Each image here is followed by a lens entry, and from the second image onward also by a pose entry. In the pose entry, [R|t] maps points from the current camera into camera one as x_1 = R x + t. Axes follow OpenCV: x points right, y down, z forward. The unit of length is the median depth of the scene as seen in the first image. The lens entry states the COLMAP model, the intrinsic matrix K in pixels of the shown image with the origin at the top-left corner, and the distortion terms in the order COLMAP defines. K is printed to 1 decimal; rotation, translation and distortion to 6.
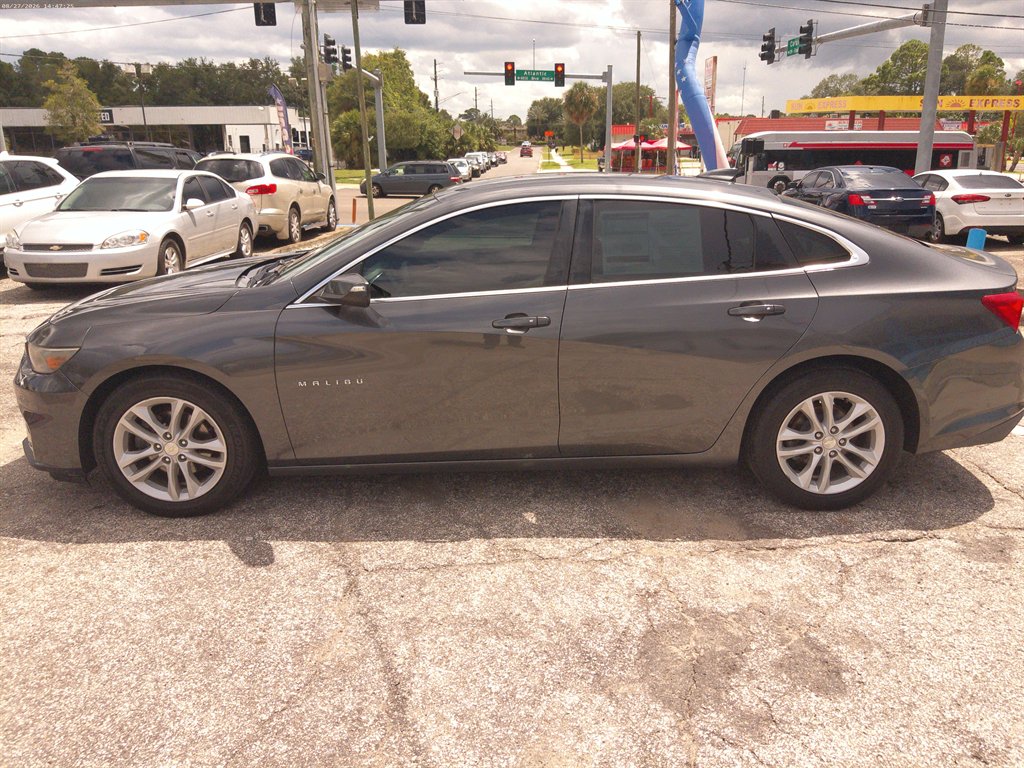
lens RADIAL K [[806.9, 0, 521.4], [0, 806.9, 379.4], [0, 0, 1]] dist [0.025645, -0.056596]
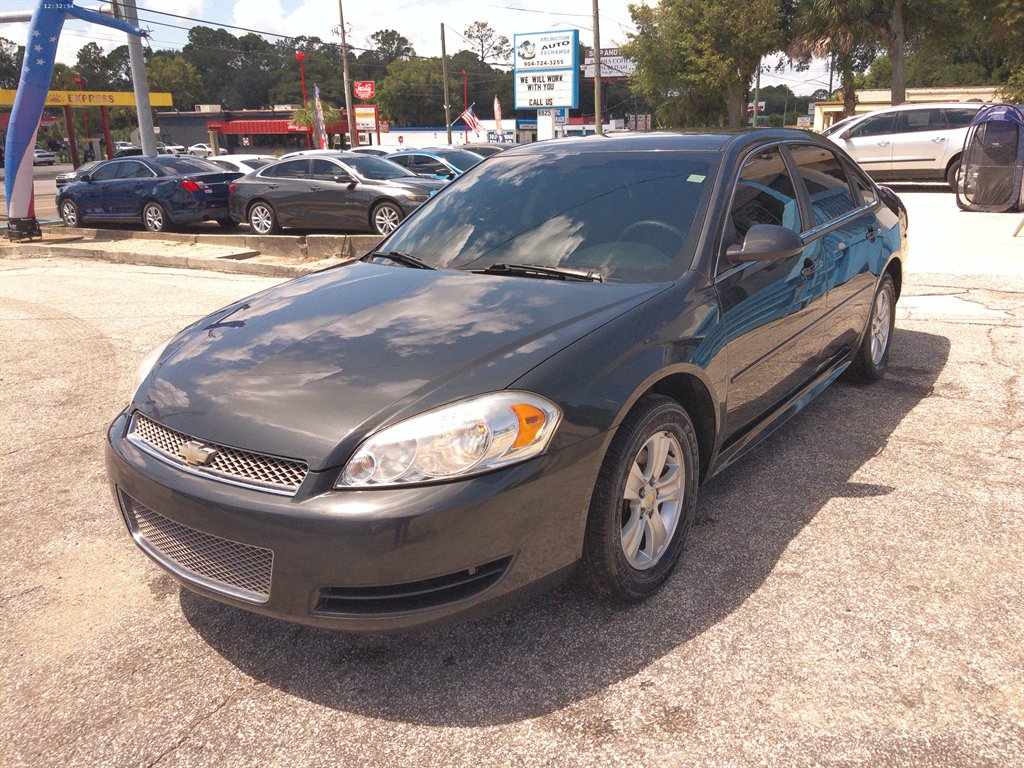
lens RADIAL K [[805.5, 0, 524.8], [0, 805.5, 377.9], [0, 0, 1]] dist [0.025814, -0.051786]
pose [[0.498053, -0.258547, 0.827706, -0.104477], [0.256885, 0.955663, 0.143942, -0.009078], [-0.828223, 0.140934, 0.542387, 0.040918]]
